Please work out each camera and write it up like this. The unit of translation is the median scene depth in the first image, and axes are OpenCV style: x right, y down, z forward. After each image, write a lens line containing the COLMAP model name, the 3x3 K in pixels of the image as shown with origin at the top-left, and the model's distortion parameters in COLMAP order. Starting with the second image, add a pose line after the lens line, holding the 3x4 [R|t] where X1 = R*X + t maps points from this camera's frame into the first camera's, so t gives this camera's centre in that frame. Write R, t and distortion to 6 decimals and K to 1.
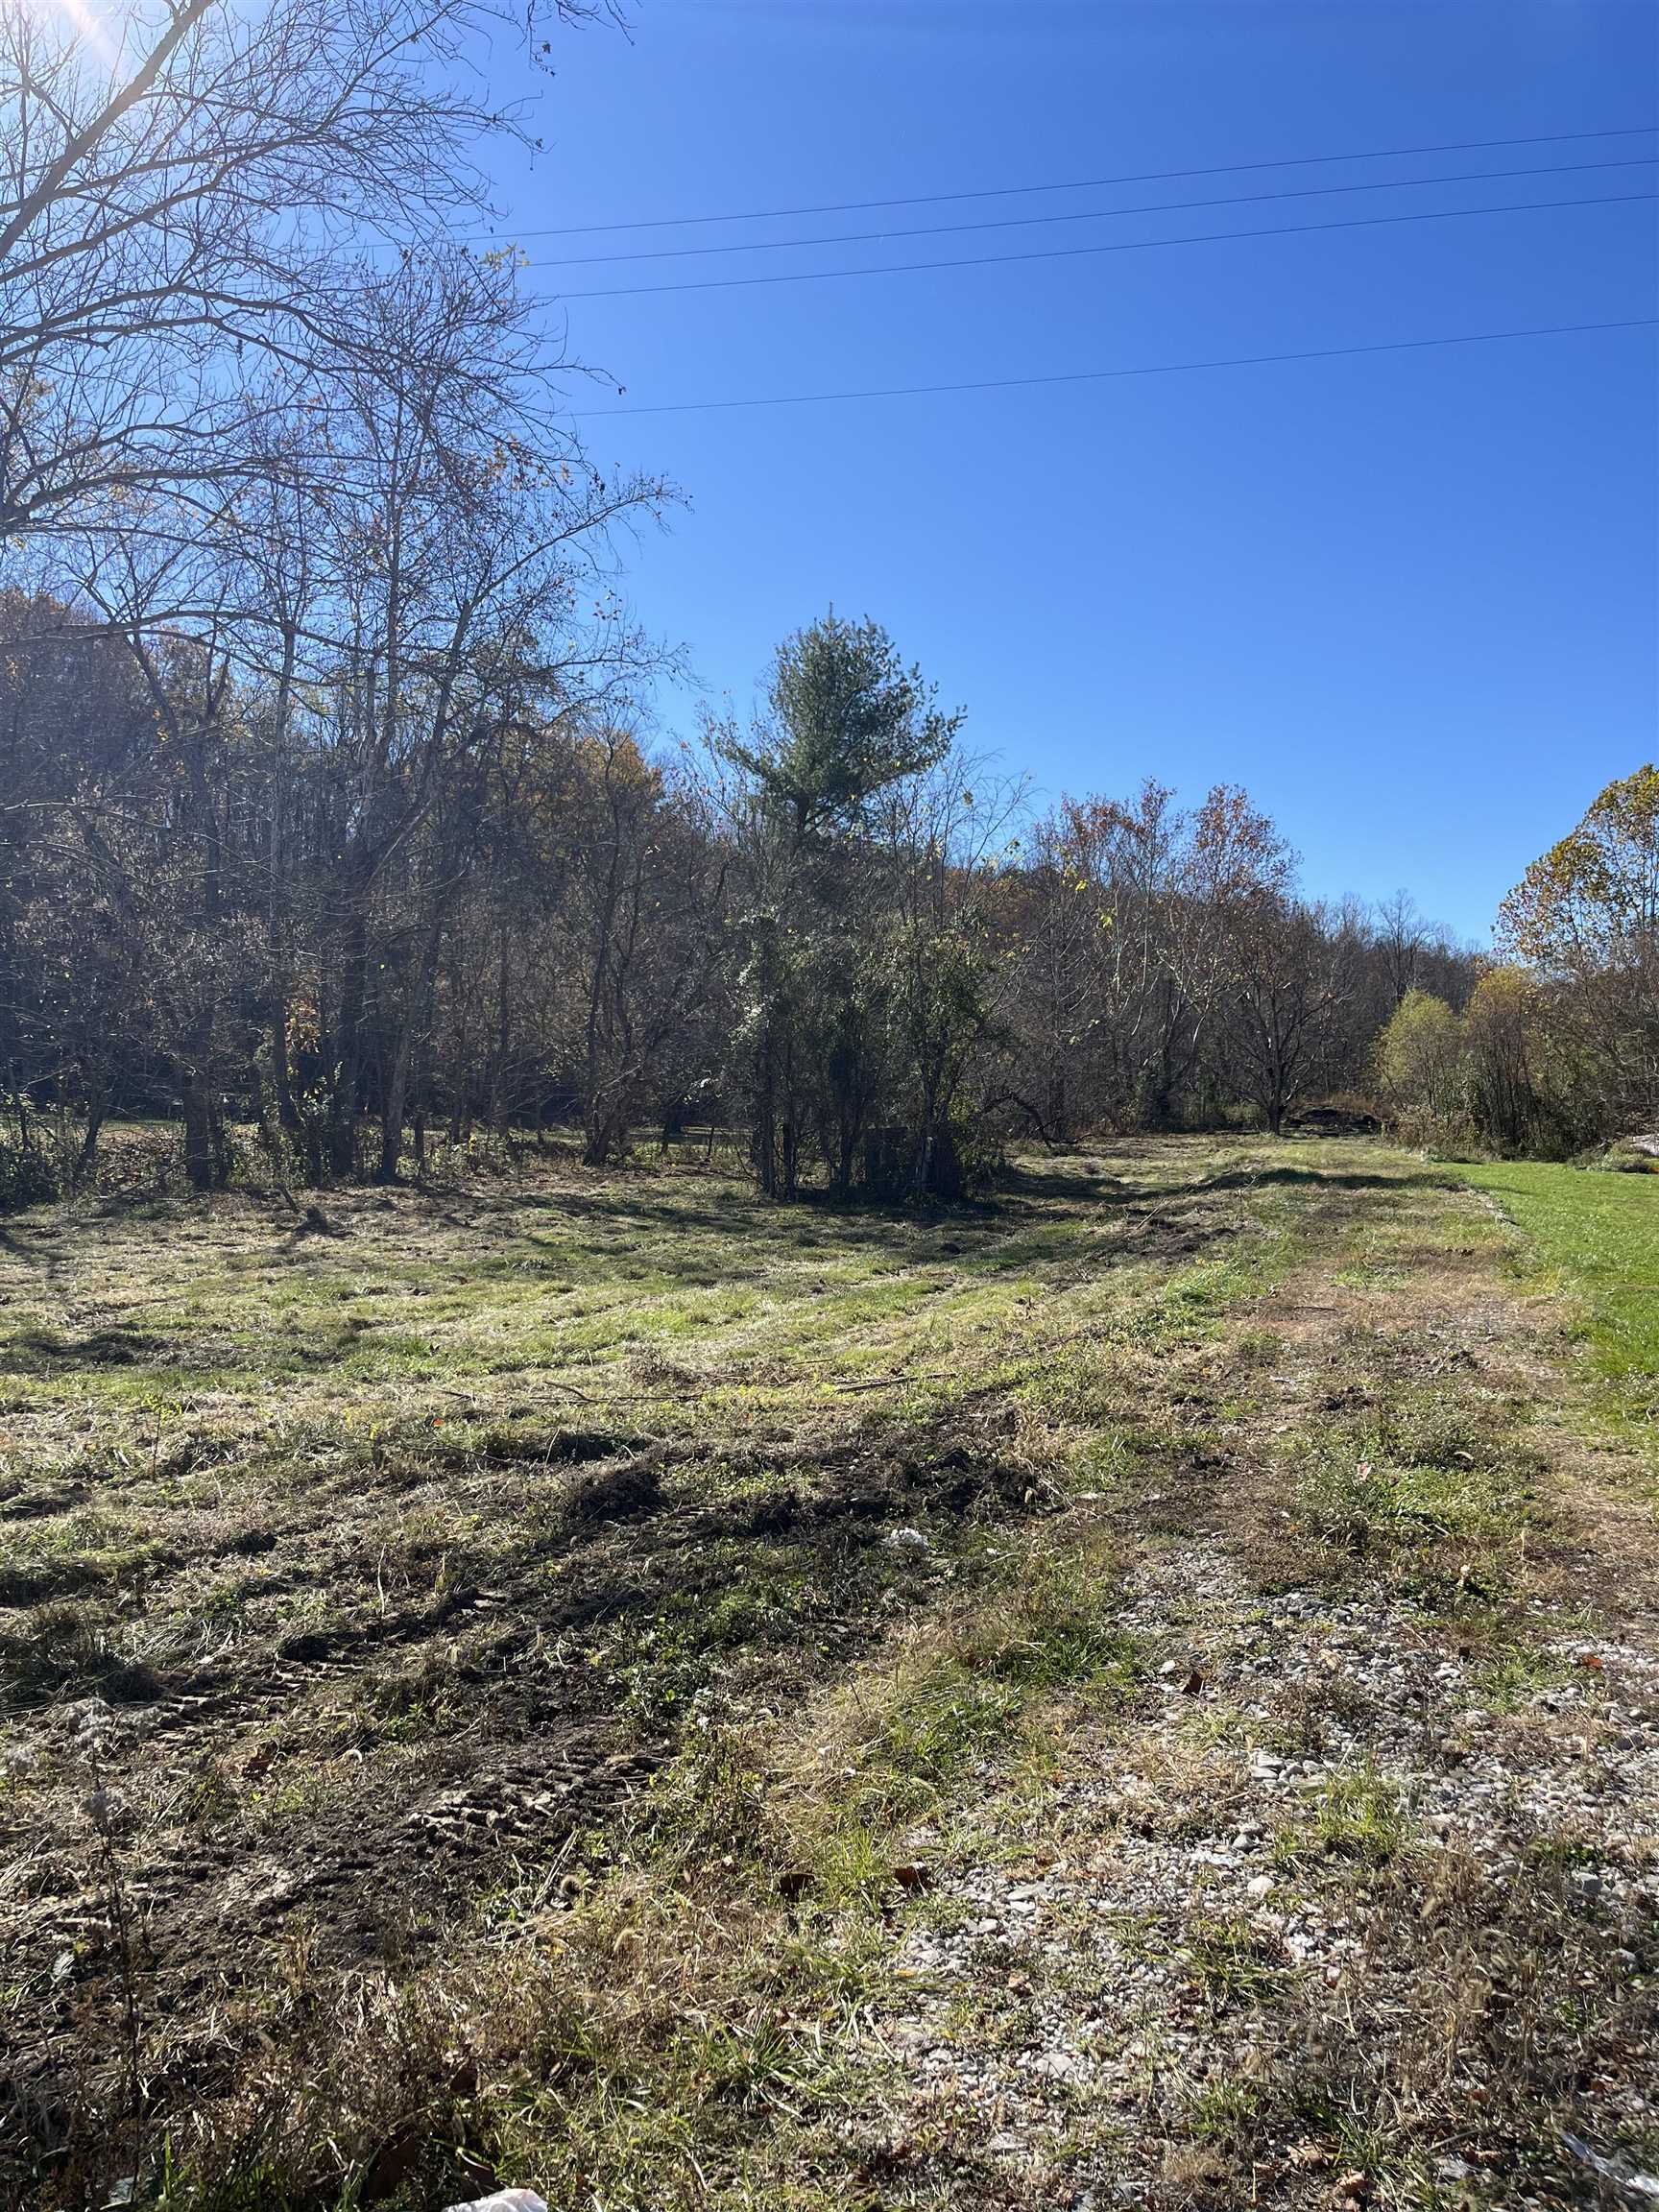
lens RADIAL K [[1661.0, 0, 837.6], [0, 1661.0, 1110.8], [0, 0, 1]] dist [0.011958, 0.001613]
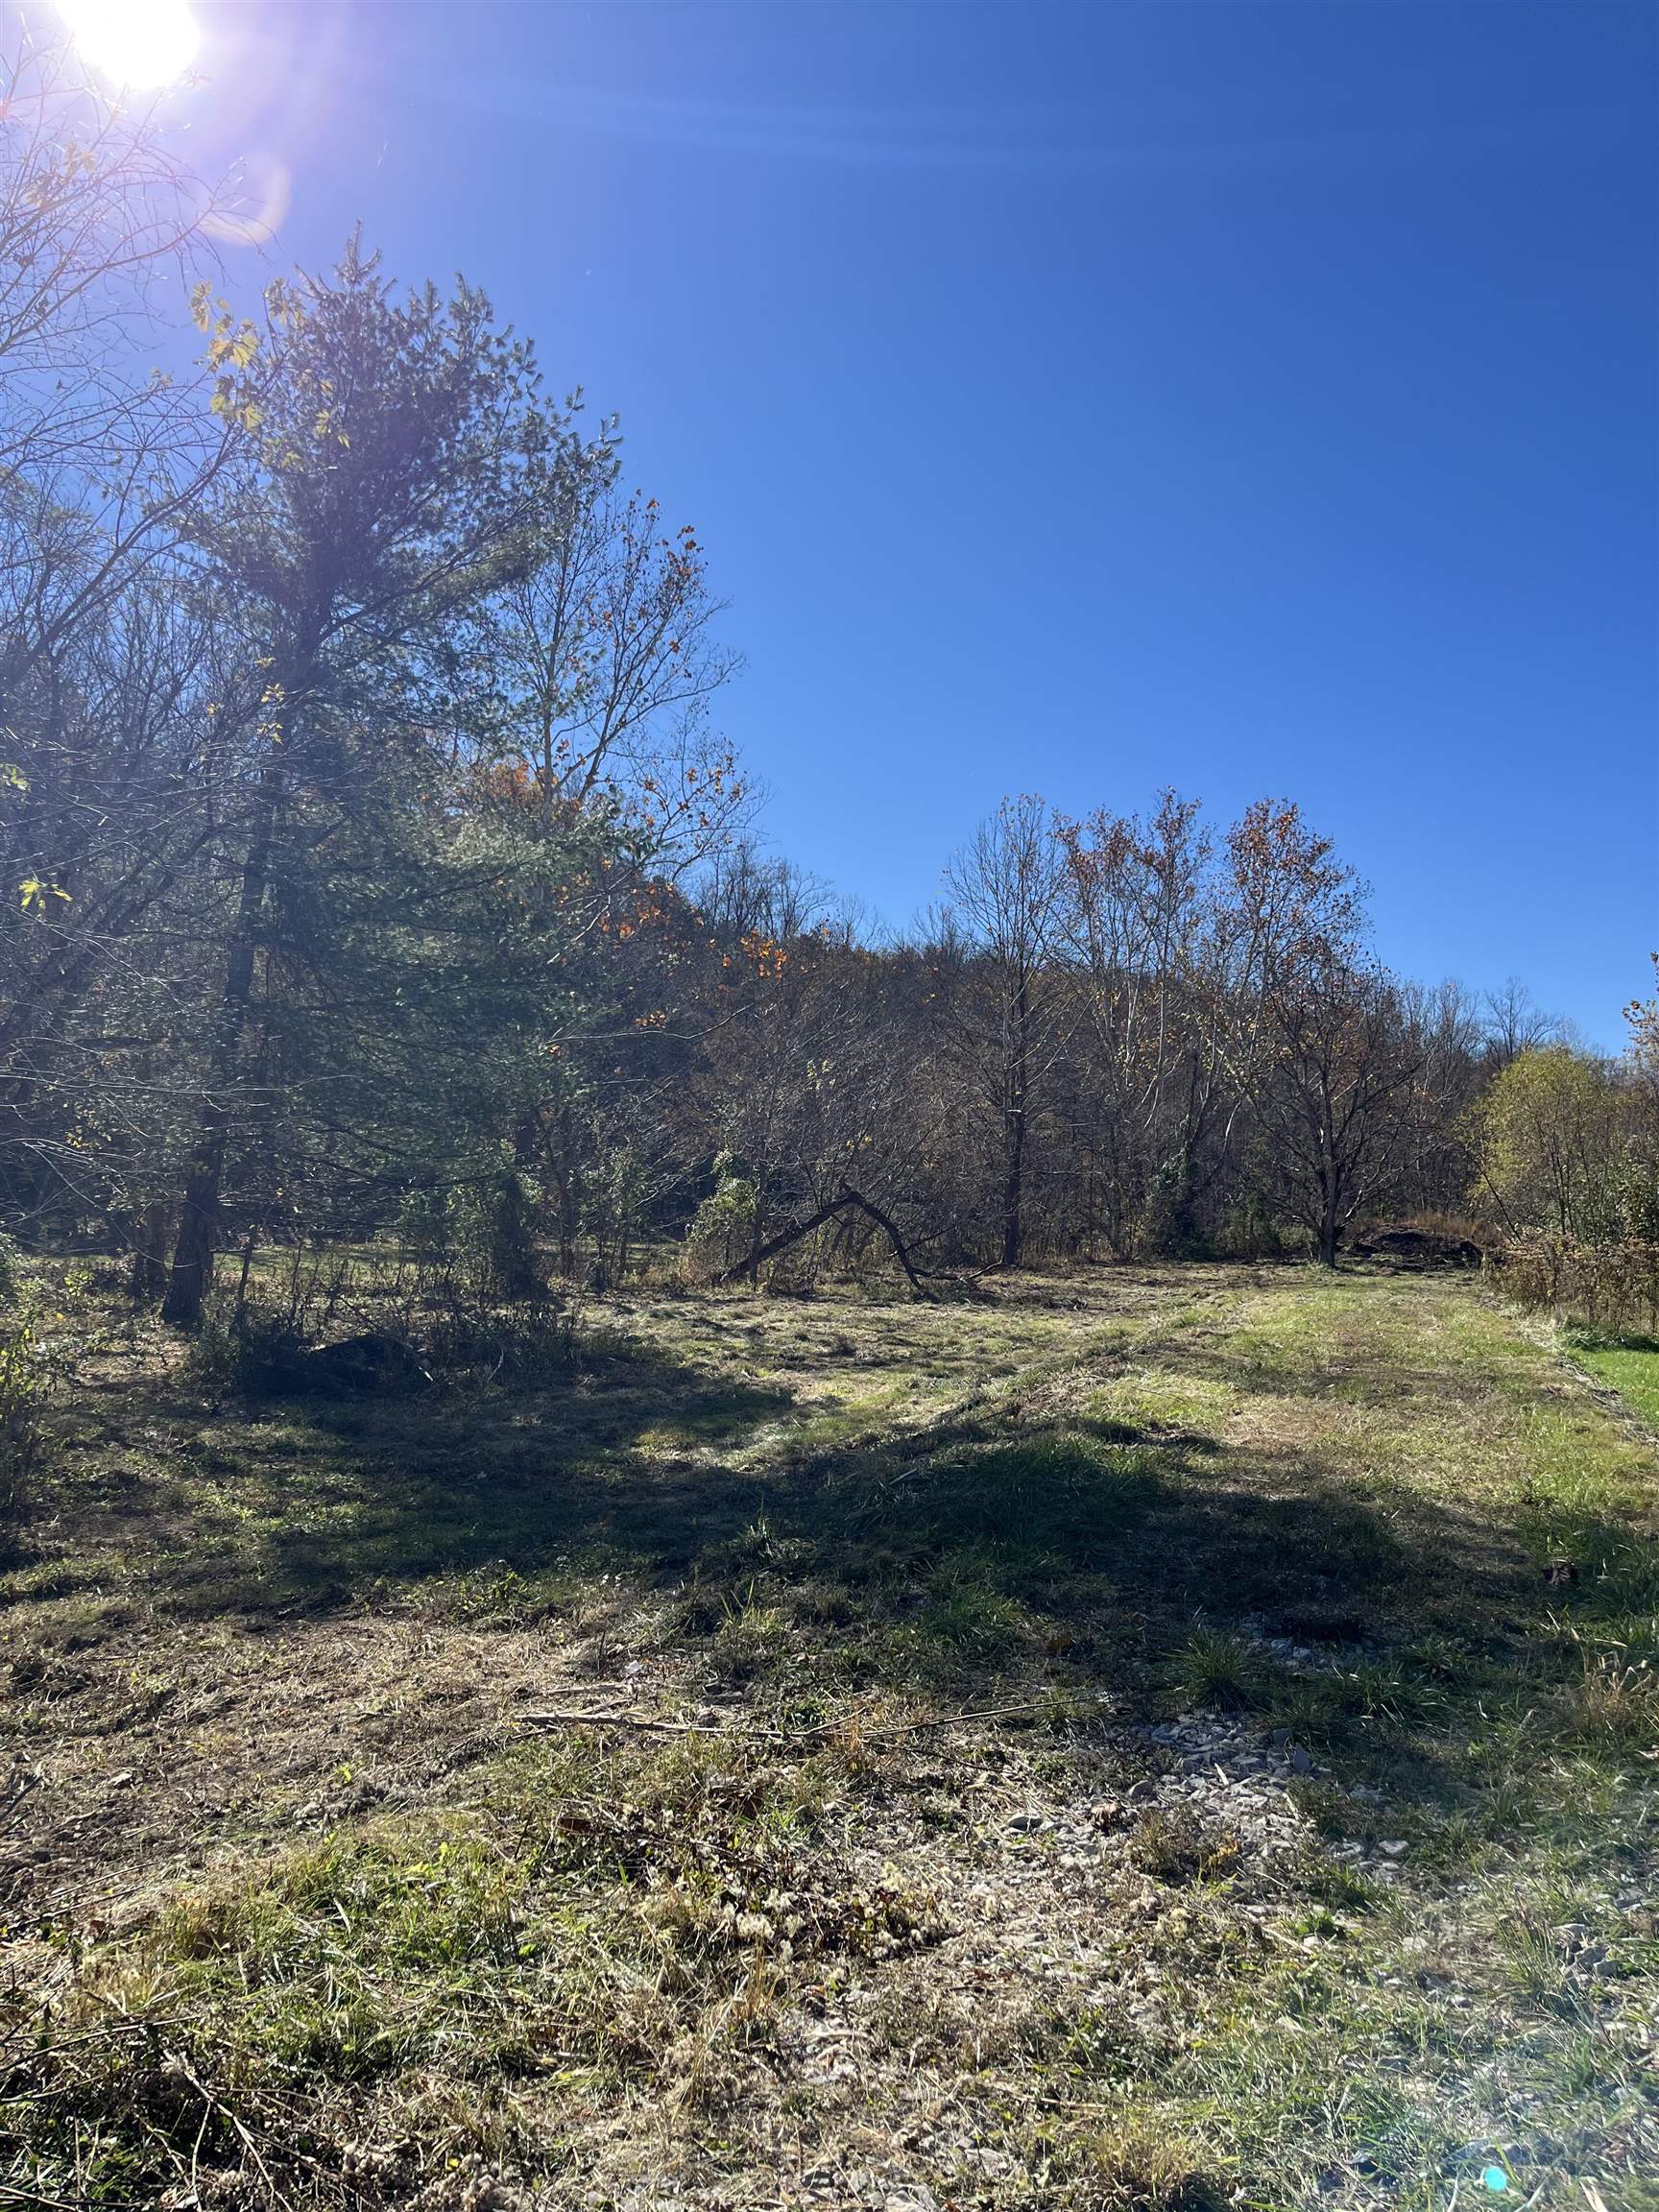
lens RADIAL K [[1661.0, 0, 819.1], [0, 1661.0, 1102.5], [0, 0, 1]] dist [0.011958, 0.001613]
pose [[0.997440, 0.012459, -0.070422, 0.084839], [-0.017644, 0.997140, -0.073493, 0.000497], [0.069305, 0.074547, 0.994806, 0.247024]]
